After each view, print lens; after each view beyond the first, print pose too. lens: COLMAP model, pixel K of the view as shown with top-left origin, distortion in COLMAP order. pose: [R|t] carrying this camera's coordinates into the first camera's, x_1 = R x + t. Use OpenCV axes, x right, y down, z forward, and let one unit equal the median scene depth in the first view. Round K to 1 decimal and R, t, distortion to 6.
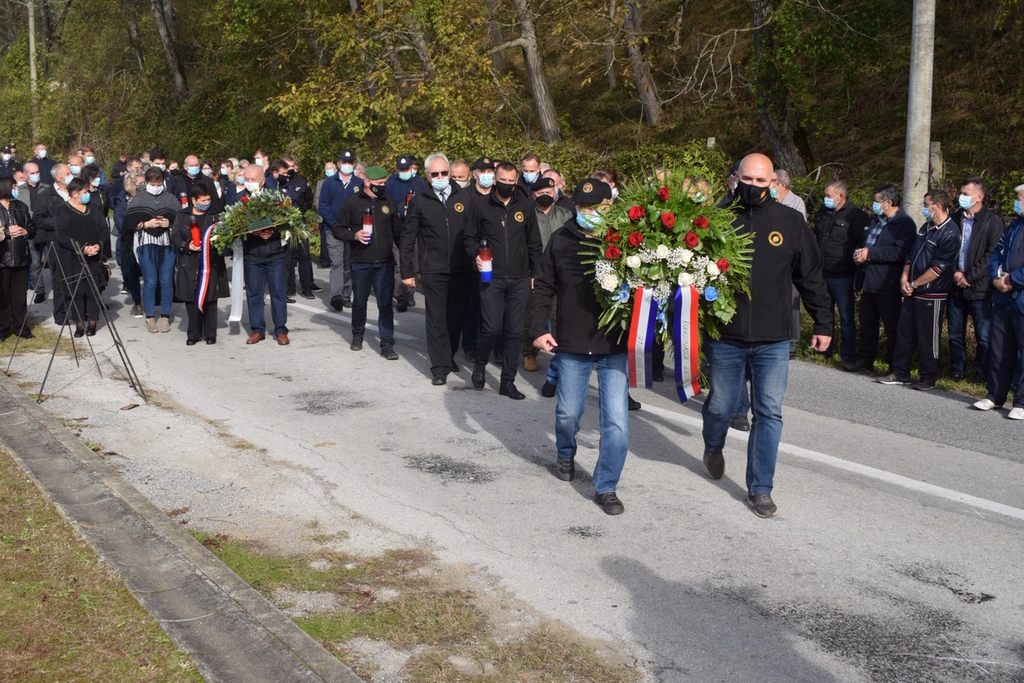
lens RADIAL K [[1140.8, 0, 512.0], [0, 1140.8, 341.5], [0, 0, 1]] dist [-0.004852, -0.023204]
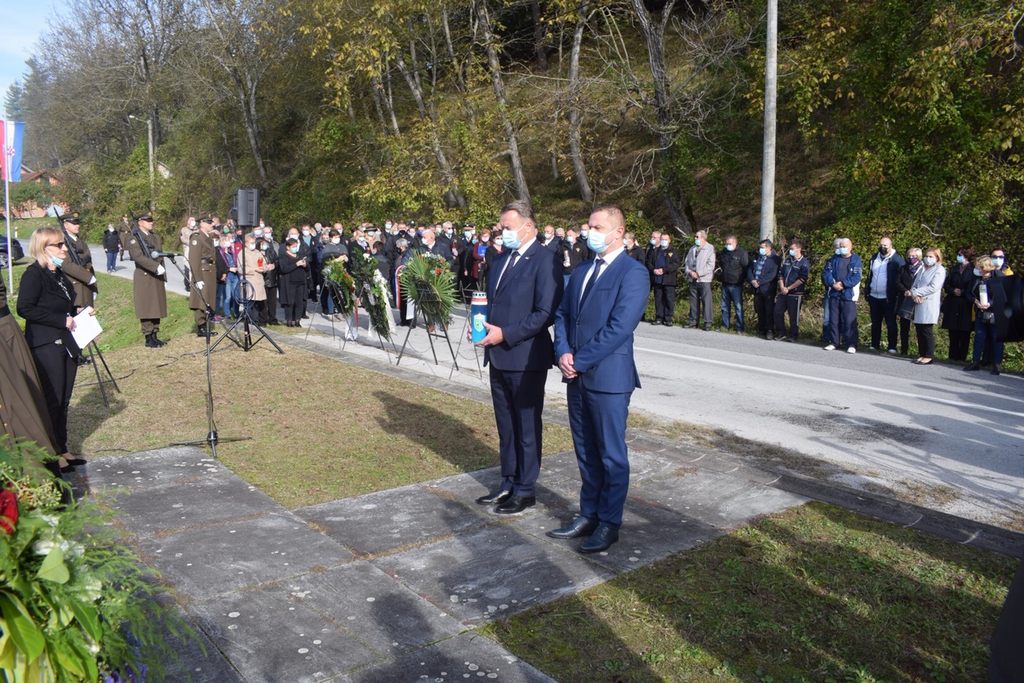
lens RADIAL K [[816.8, 0, 483.5], [0, 816.8, 360.8], [0, 0, 1]] dist [-0.049715, 0.000318]
pose [[0.997531, -0.019754, 0.067392, -0.119773], [0.018803, 0.999715, 0.014718, 0.019935], [-0.067663, -0.013415, 0.997618, -0.172493]]
